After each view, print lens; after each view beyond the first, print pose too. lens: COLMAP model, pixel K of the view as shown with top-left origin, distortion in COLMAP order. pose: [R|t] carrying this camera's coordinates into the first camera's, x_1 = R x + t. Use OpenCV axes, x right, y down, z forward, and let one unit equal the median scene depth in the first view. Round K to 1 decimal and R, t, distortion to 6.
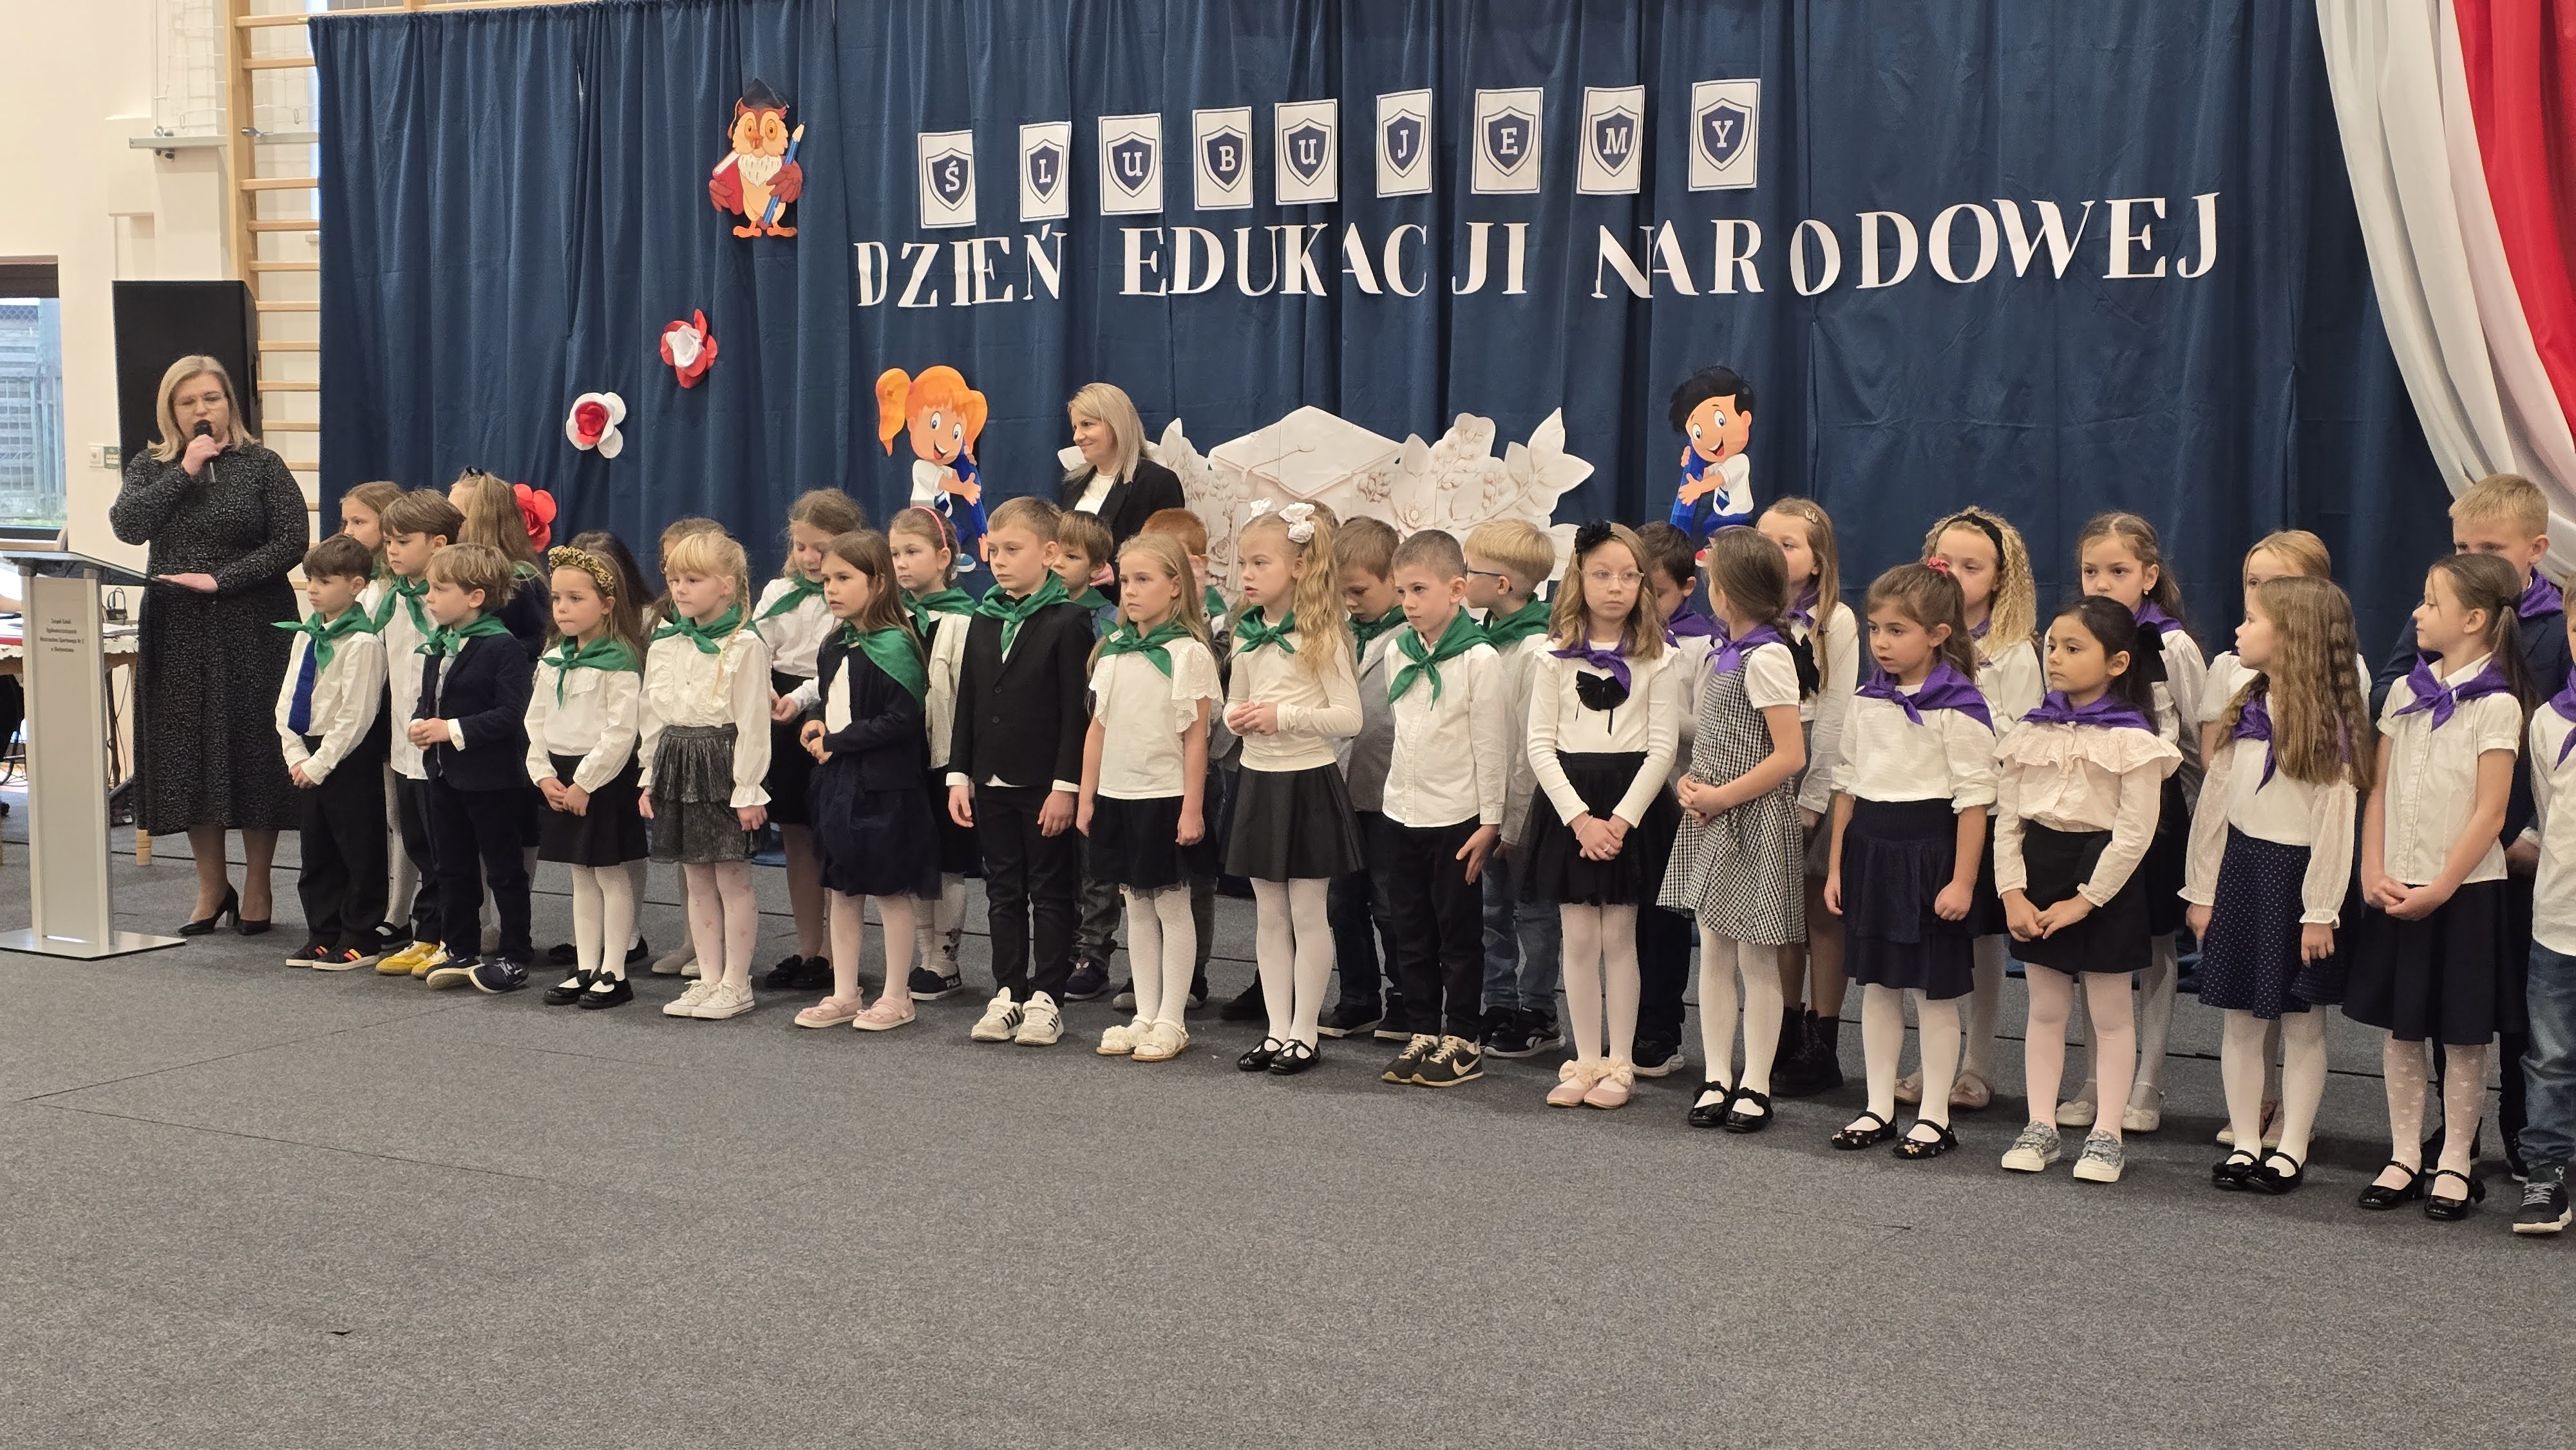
lens RADIAL K [[3256.8, 0, 1291.7], [0, 3256.8, 766.5], [0, 0, 1]] dist [0.208387, -0.721704]
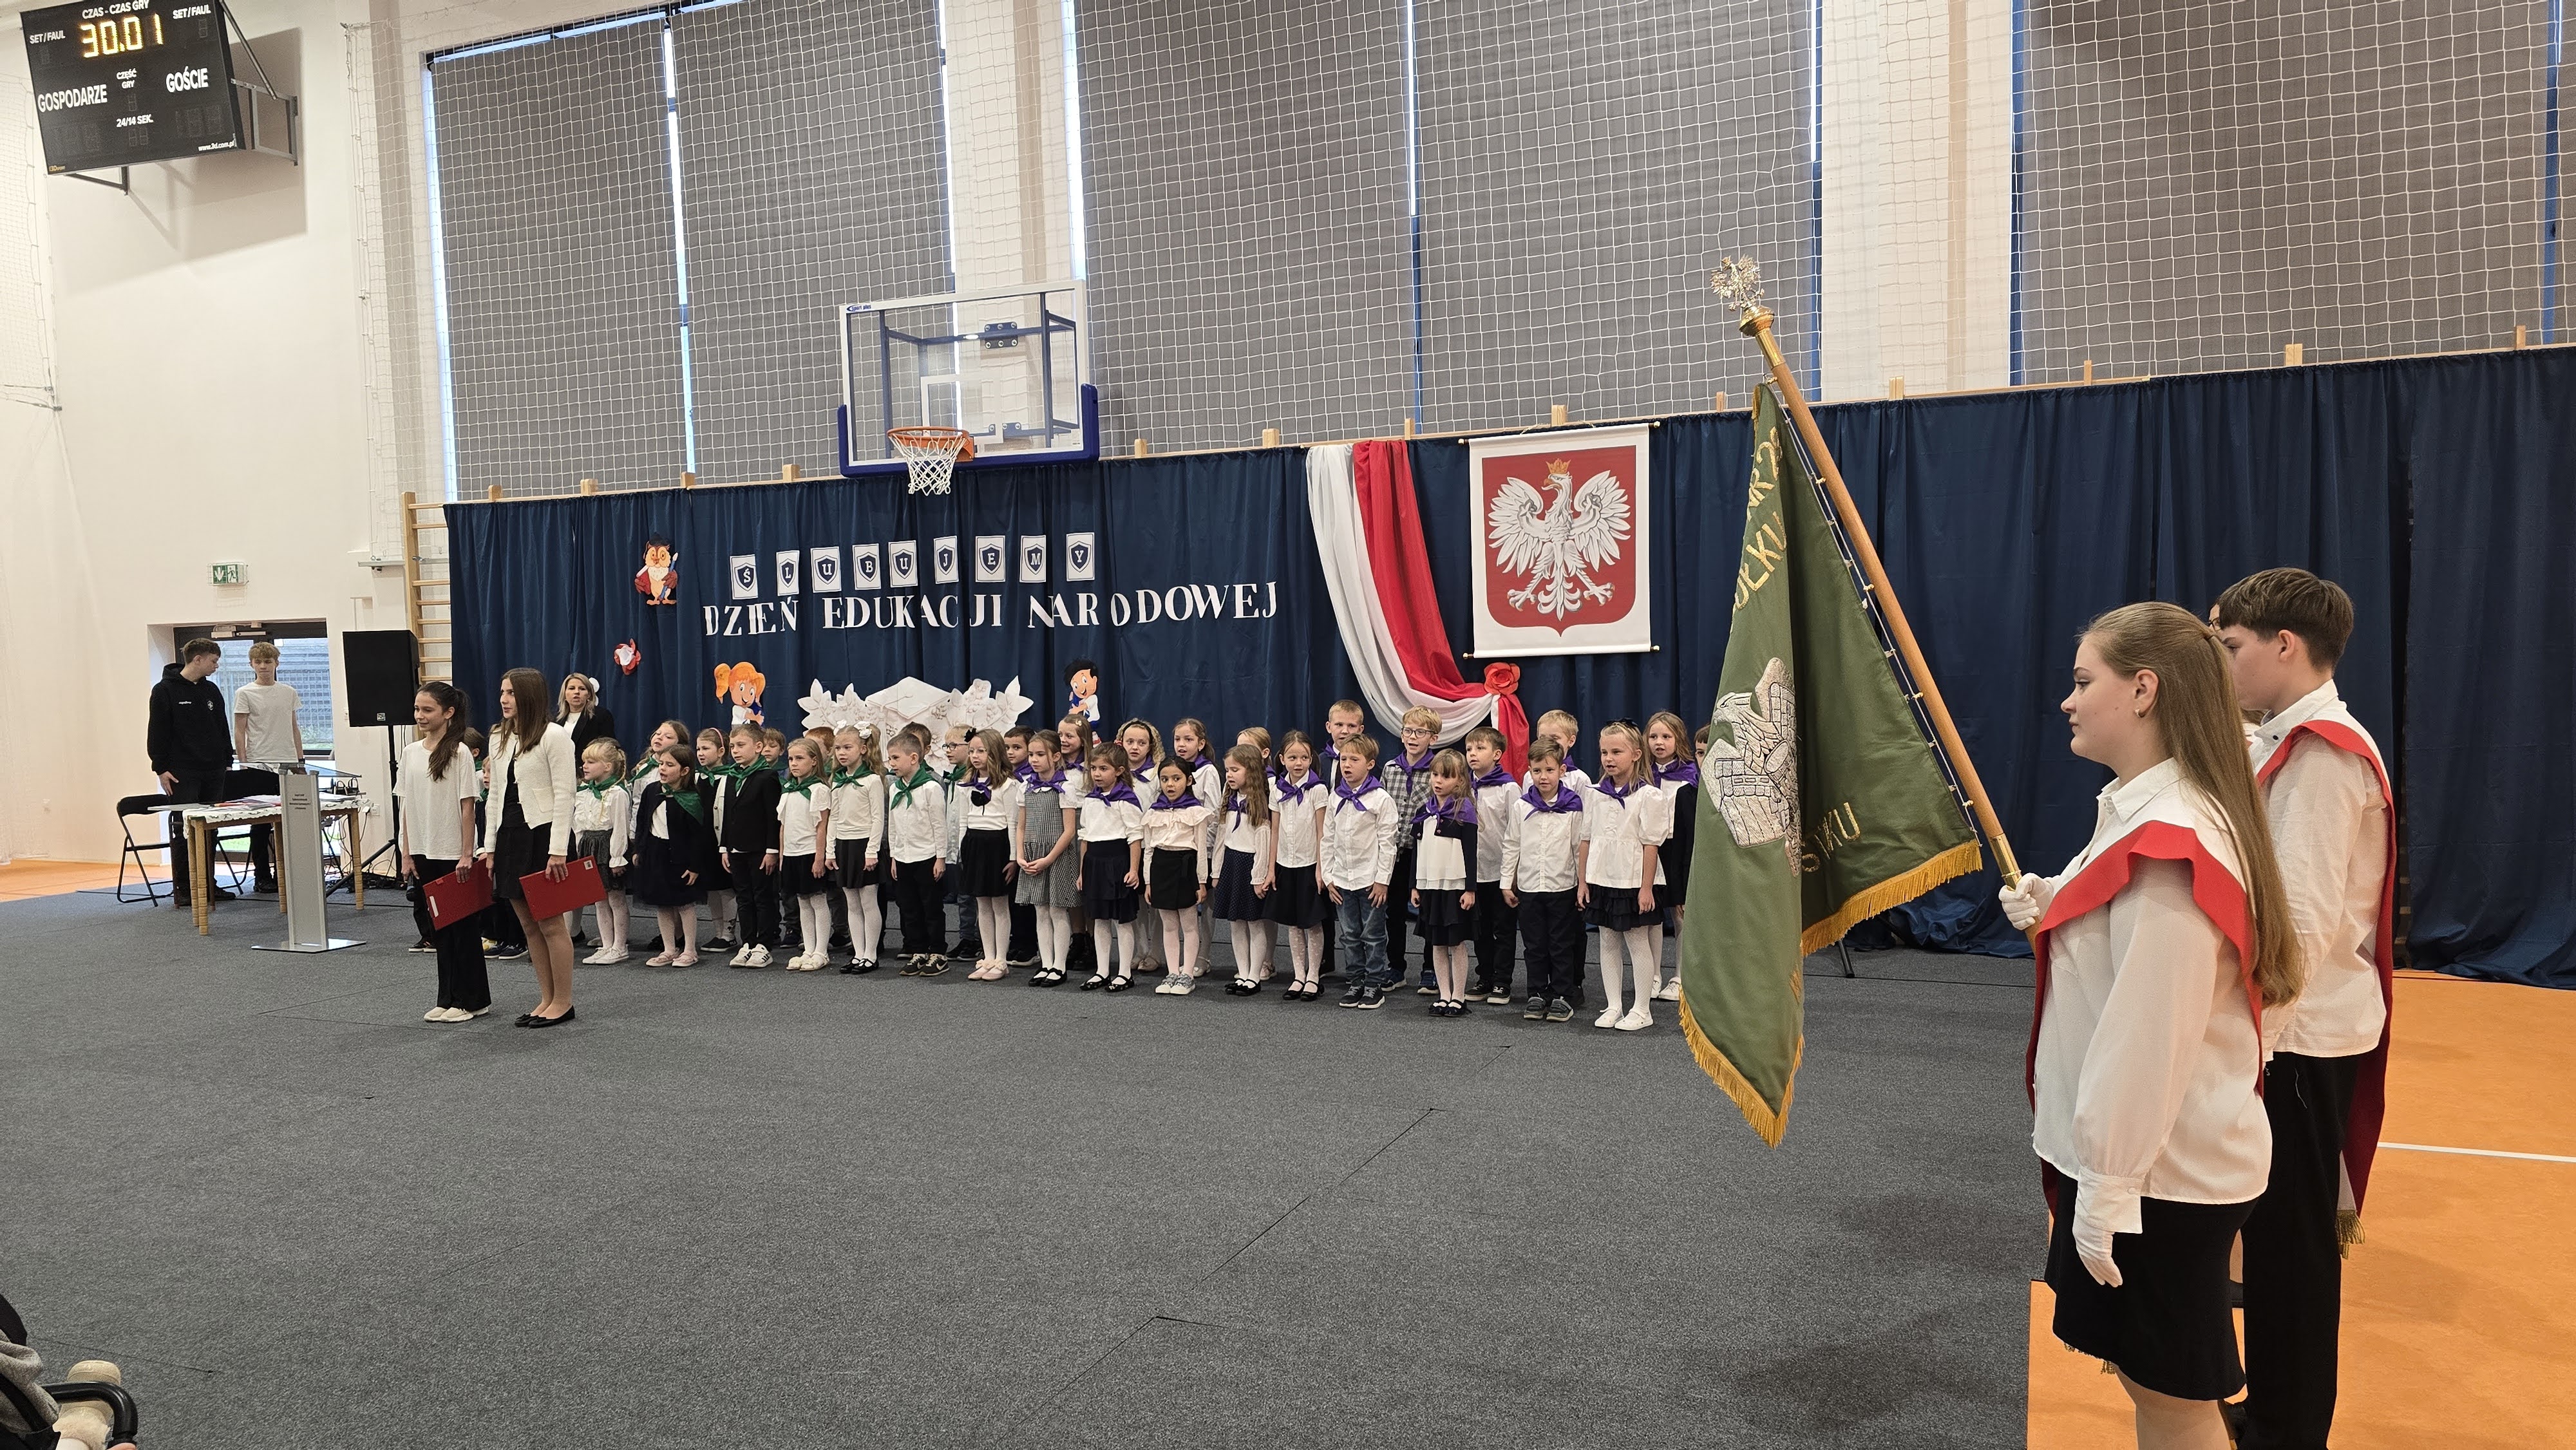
lens RADIAL K [[1652.3, 0, 1294.1], [0, 1652.3, 782.3], [0, 0, 1]] dist [0.079554, -0.135666]
pose [[0.990867, -0.032413, 0.130893, 0.116819], [0.037323, 0.998682, -0.035238, 0.010500], [-0.129578, 0.039801, 0.990770, -0.148645]]
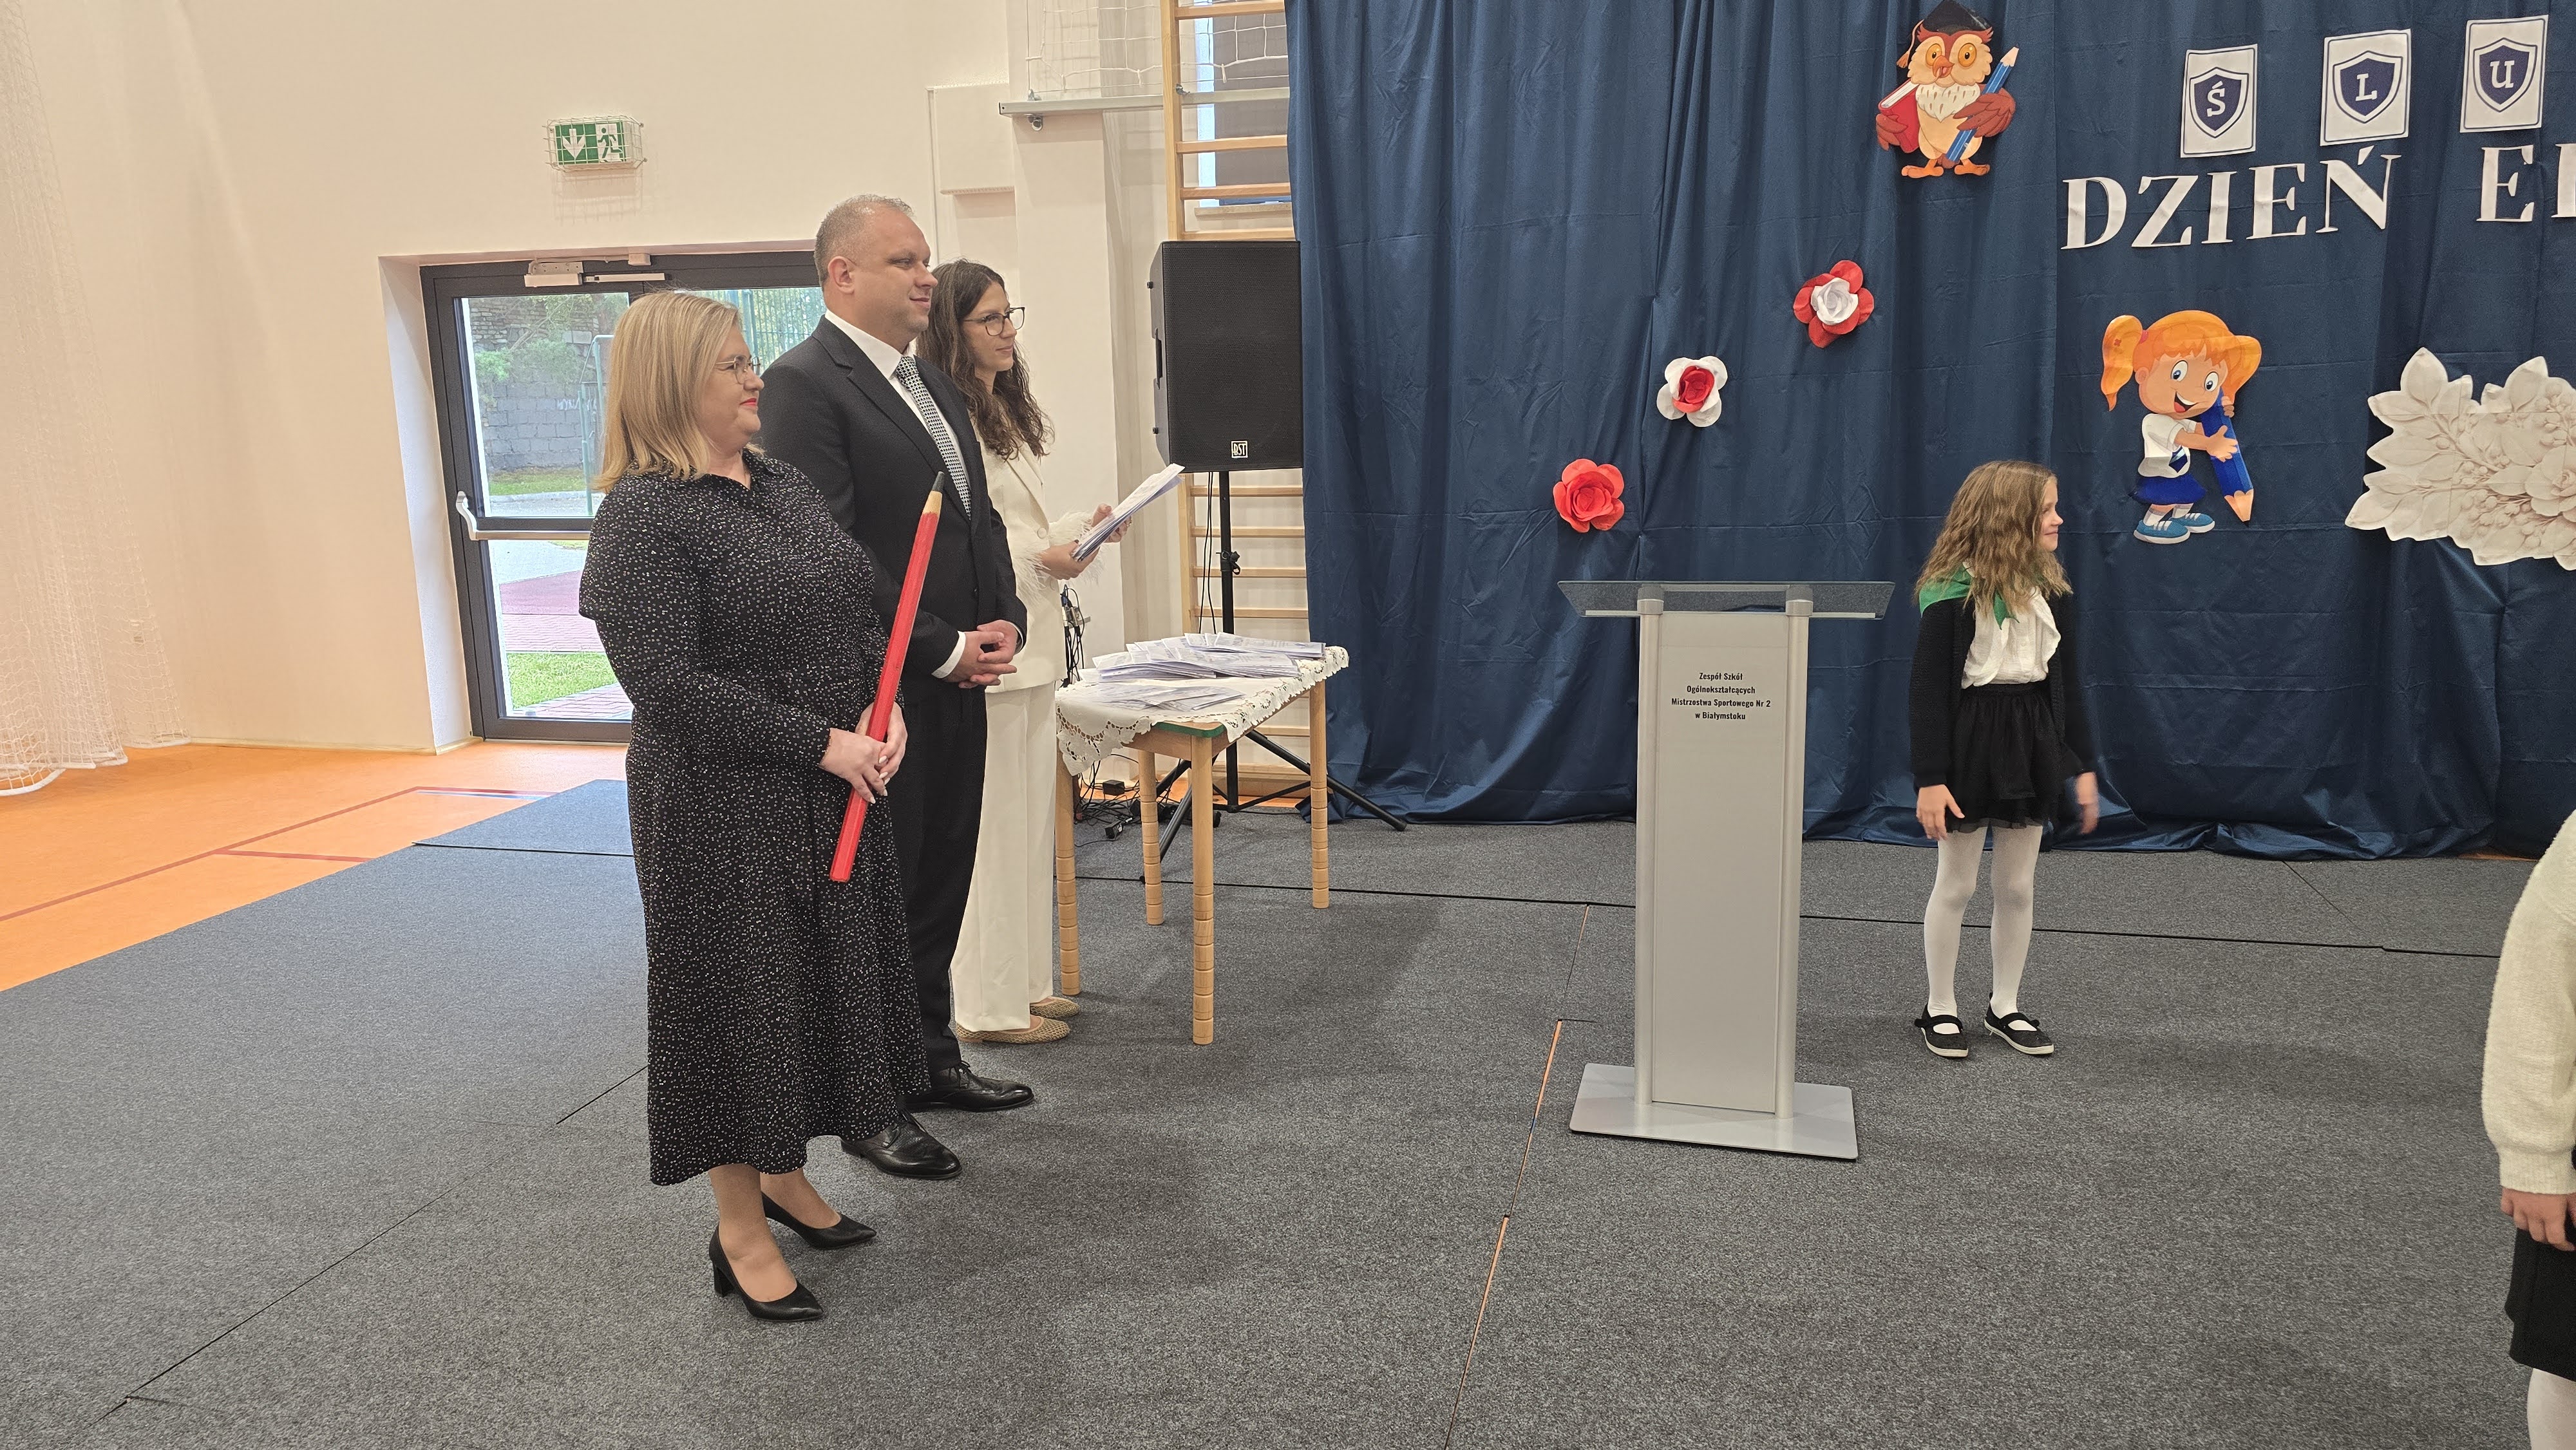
lens RADIAL K [[1828.8, 0, 1188.3], [0, 1828.8, 738.1], [0, 0, 1]] dist [0.022990, -0.020961]
pose [[0.972857, -0.074200, 0.219190, -0.550892], [0.054742, 0.994108, 0.093553, -0.072722], [-0.224841, -0.079014, 0.971187, 0.603093]]
